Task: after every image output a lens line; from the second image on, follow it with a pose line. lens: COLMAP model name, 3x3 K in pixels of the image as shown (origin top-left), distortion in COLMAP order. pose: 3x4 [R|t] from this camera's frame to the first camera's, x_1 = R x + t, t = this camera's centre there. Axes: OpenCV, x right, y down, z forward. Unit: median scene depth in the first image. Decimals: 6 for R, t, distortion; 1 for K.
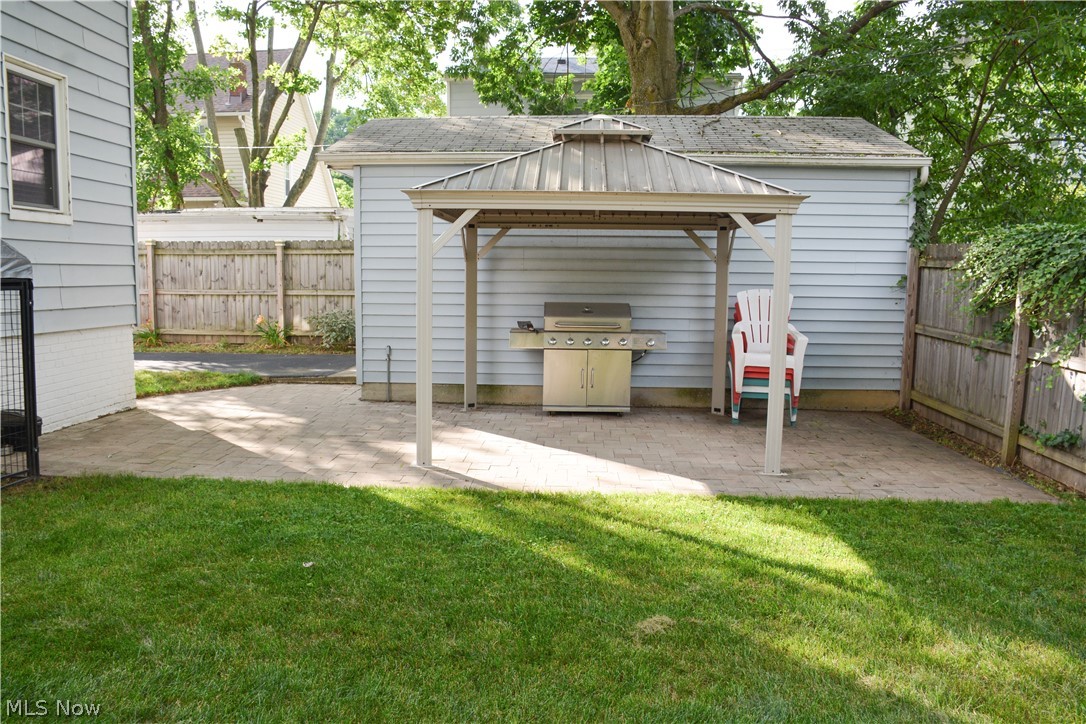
lens RADIAL K [[853.0, 0, 536.1], [0, 853.0, 372.6], [0, 0, 1]] dist [-0.147693, 0.107621]
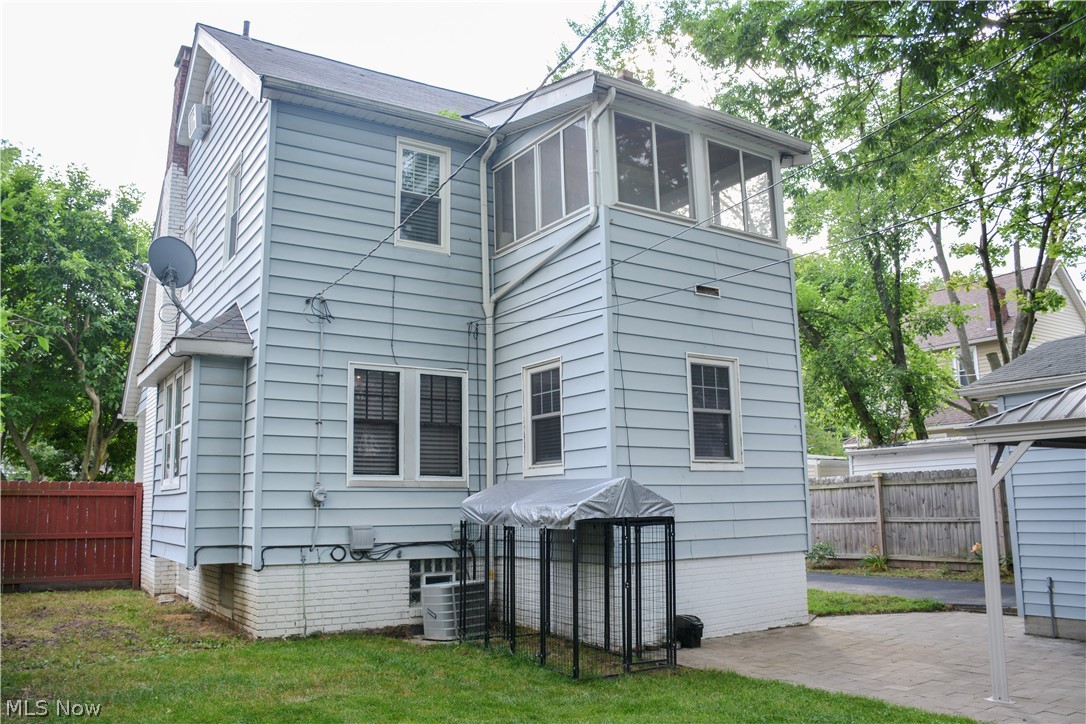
lens RADIAL K [[853.0, 0, 536.1], [0, 853.0, 372.6], [0, 0, 1]] dist [-0.147693, 0.107621]
pose [[0.602237, -0.143223, -0.785365, 0.198885], [-0.070397, 0.970415, -0.230952, -0.002283], [0.795208, 0.194375, 0.574337, -0.024192]]
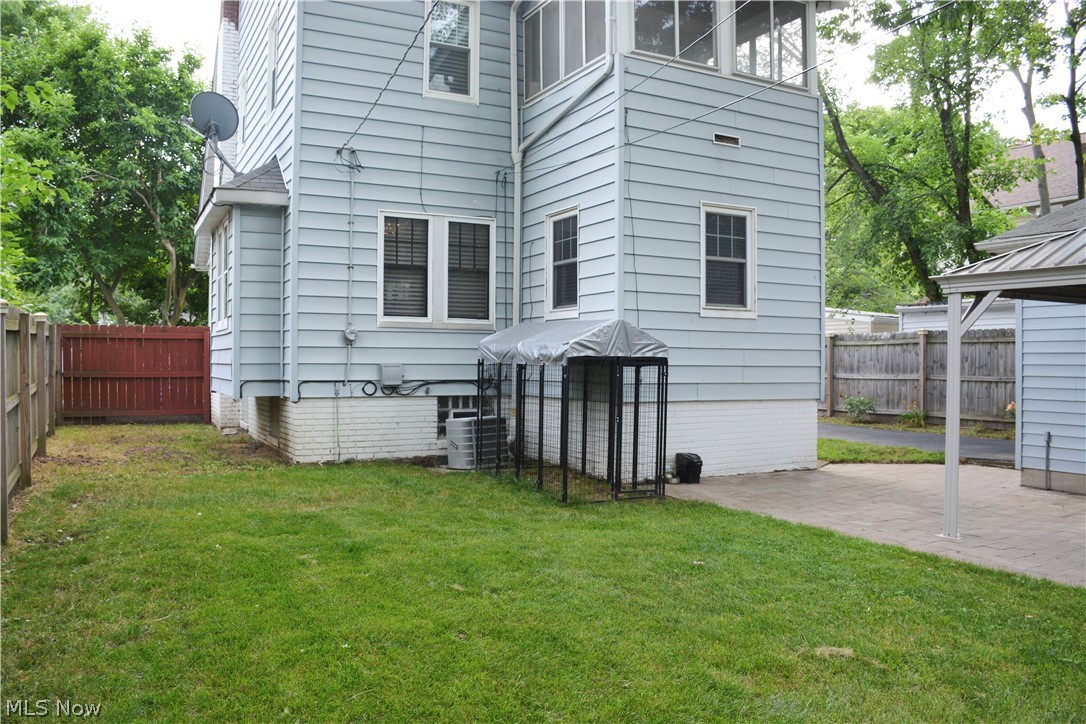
lens RADIAL K [[853.0, 0, 536.1], [0, 853.0, 372.6], [0, 0, 1]] dist [-0.147693, 0.107621]
pose [[0.518129, 0.004259, -0.855292, 0.275962], [-0.098890, 0.993580, -0.054959, 0.008801], [0.849567, 0.113056, 0.515223, 0.015685]]
